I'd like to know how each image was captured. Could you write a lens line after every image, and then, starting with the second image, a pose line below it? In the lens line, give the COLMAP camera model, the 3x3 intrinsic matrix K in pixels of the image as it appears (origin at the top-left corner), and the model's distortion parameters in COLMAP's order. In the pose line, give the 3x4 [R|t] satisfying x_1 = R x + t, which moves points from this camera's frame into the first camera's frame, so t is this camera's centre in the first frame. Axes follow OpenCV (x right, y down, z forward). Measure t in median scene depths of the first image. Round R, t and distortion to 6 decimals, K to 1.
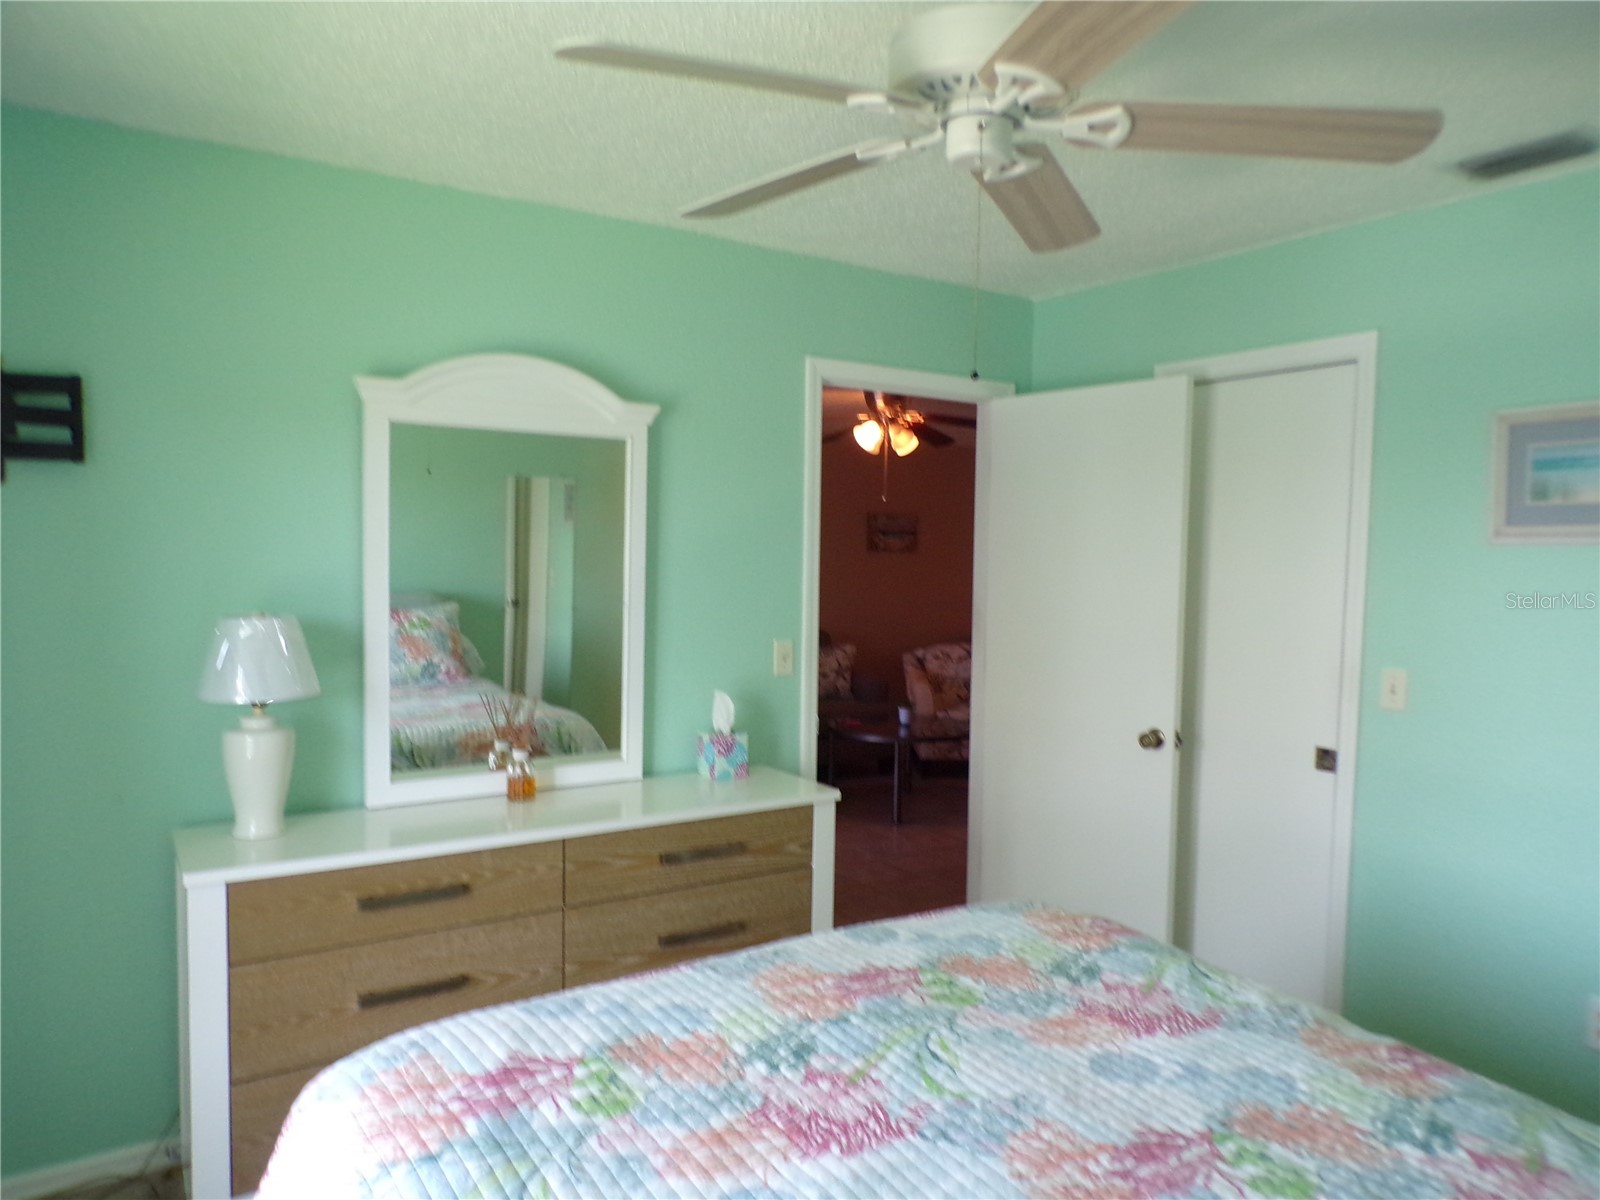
lens RADIAL K [[1095.4, 0, 808.8], [0, 1095.4, 615.8], [0, 0, 1]] dist [0.012983, 0.001289]
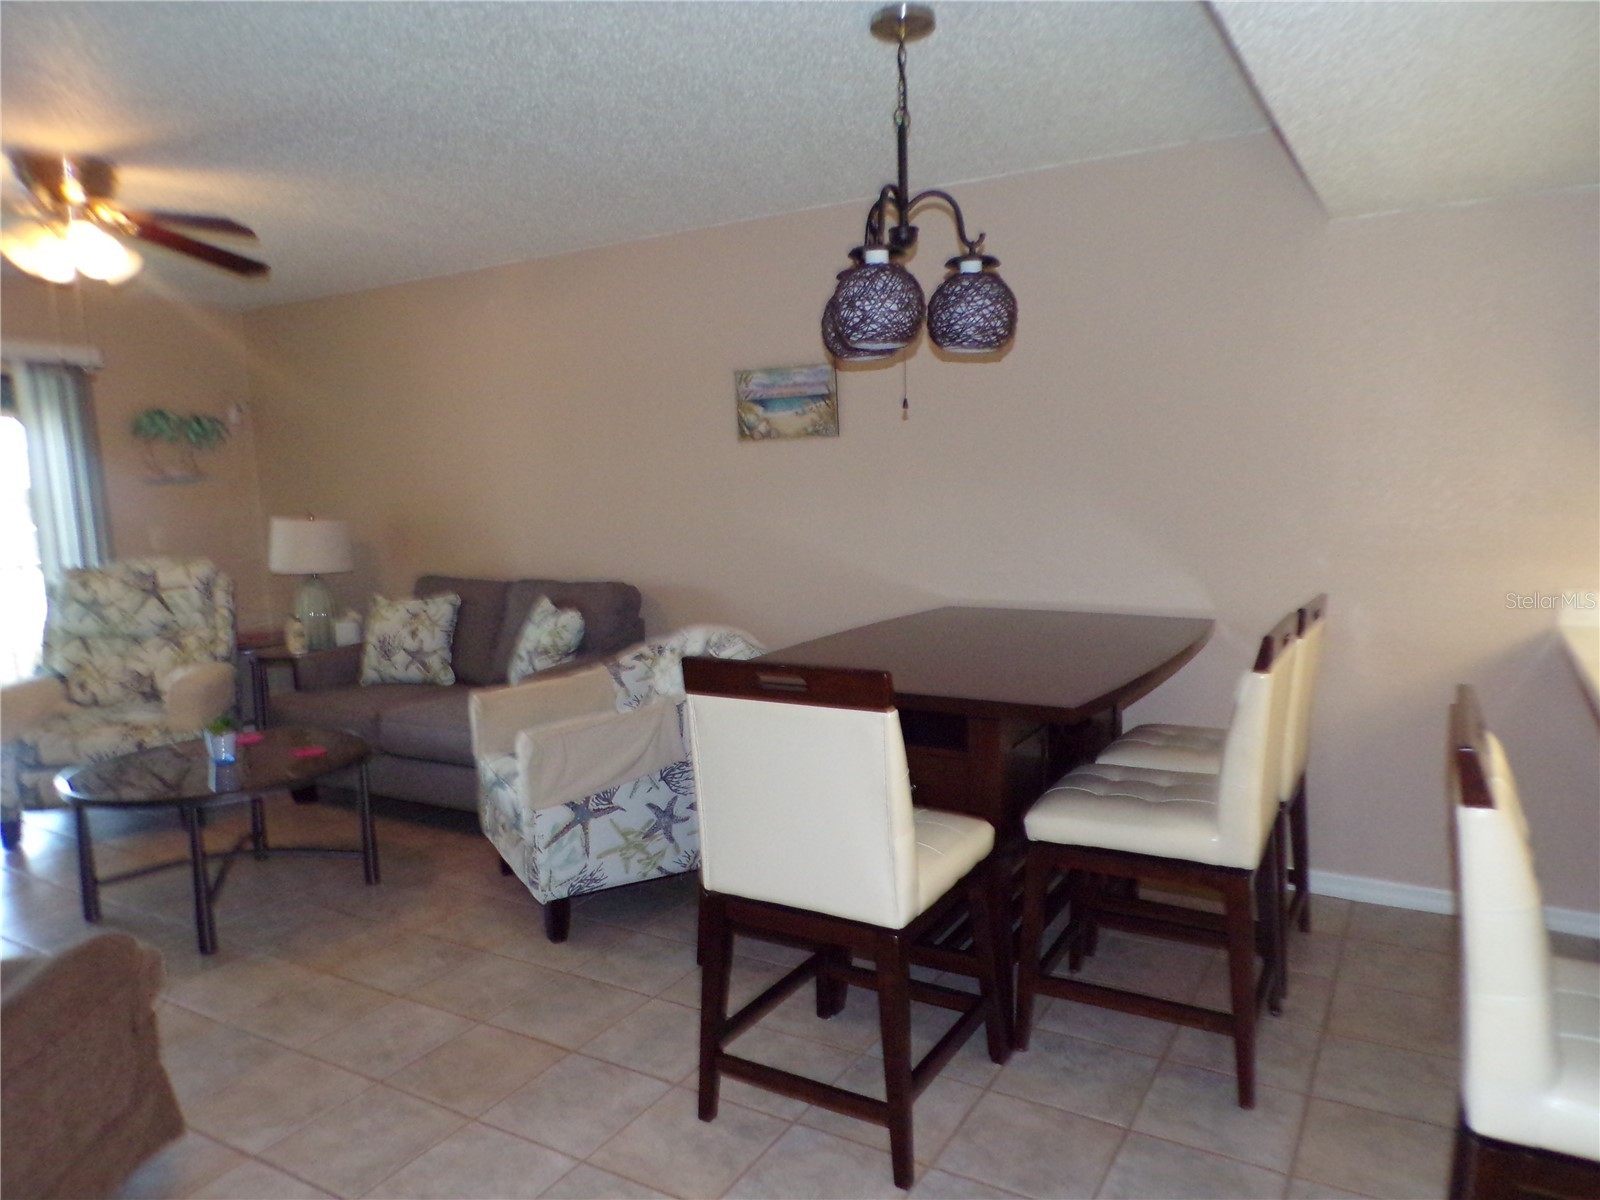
lens RADIAL K [[1100.7, 0, 804.9], [0, 1100.7, 609.6], [0, 0, 1]] dist [0.013989, 0.001786]
pose [[0.425663, 0.079546, -0.901379, 0.590709], [-0.011693, 0.996529, 0.082421, -0.022886], [0.904806, -0.024543, 0.425115, 0.840362]]
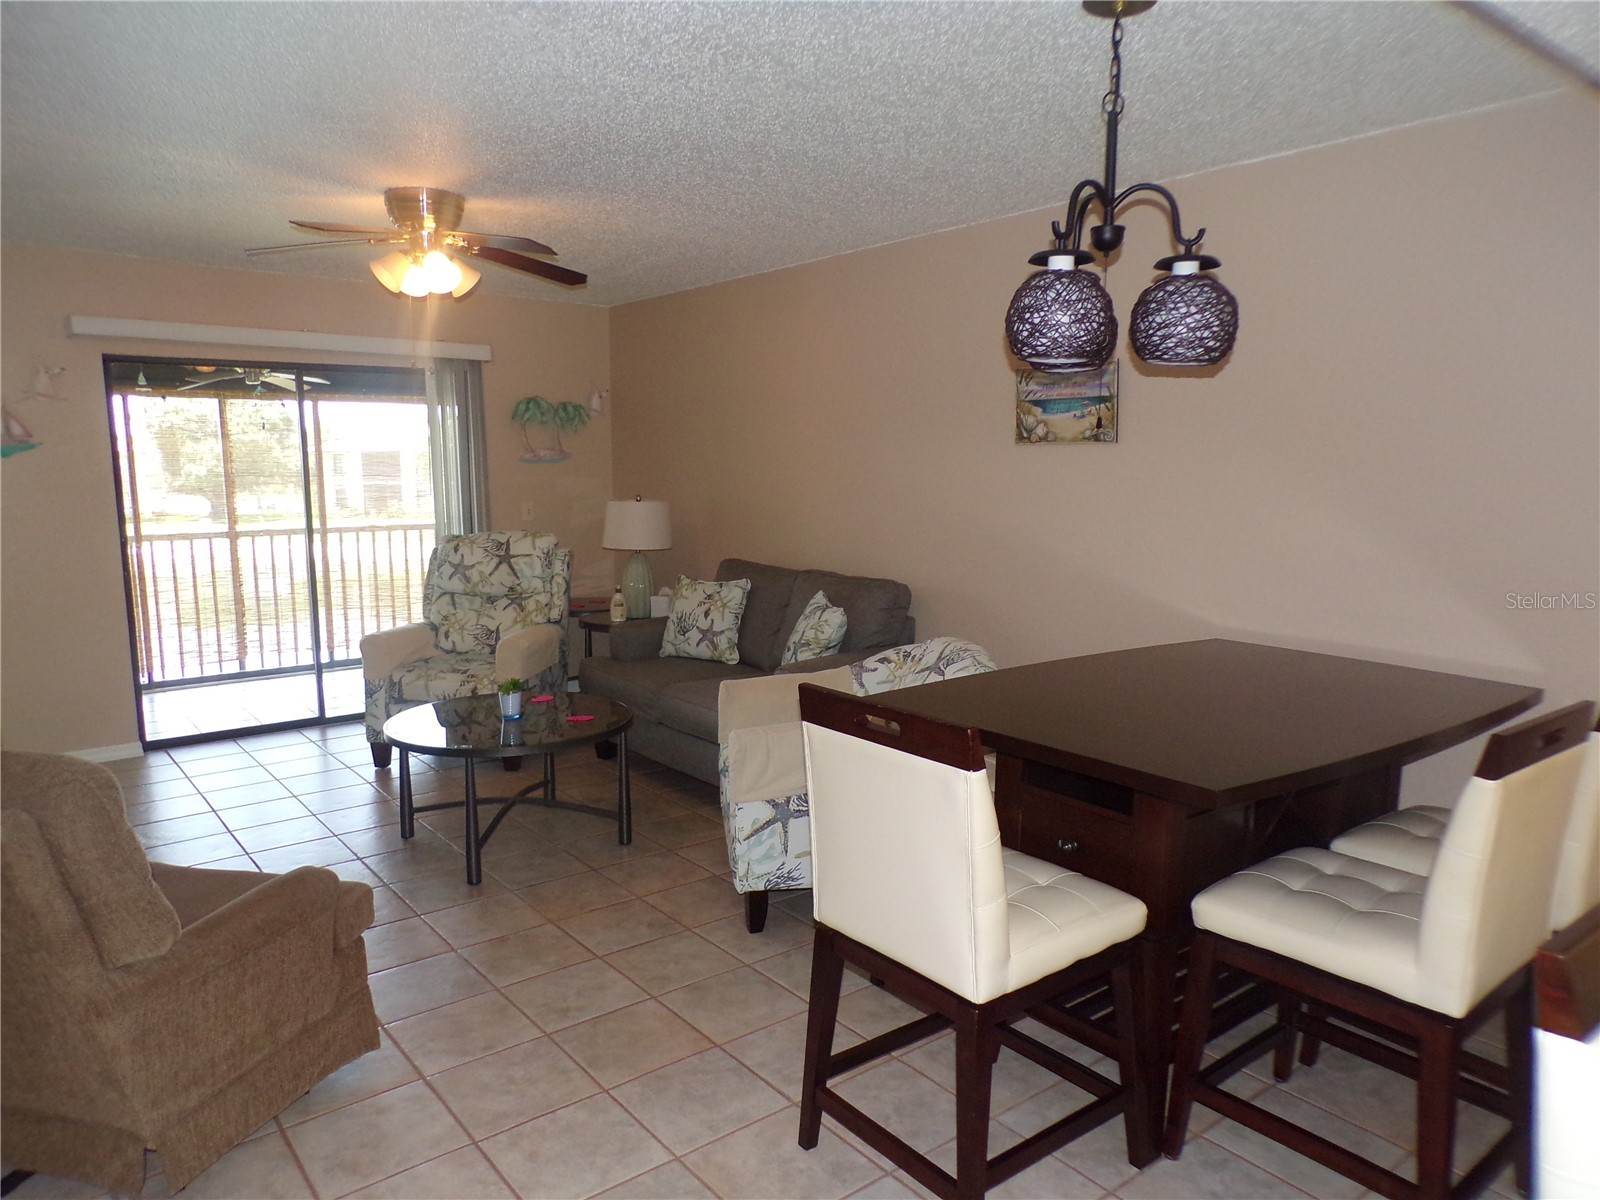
lens RADIAL K [[1100.7, 0, 804.9], [0, 1100.7, 609.6], [0, 0, 1]] dist [0.013989, 0.001786]
pose [[0.078343, 0.118063, -0.989911, 0.596196], [-0.058013, 0.991820, 0.113699, -0.036724], [0.995237, 0.048520, 0.084551, 0.907653]]
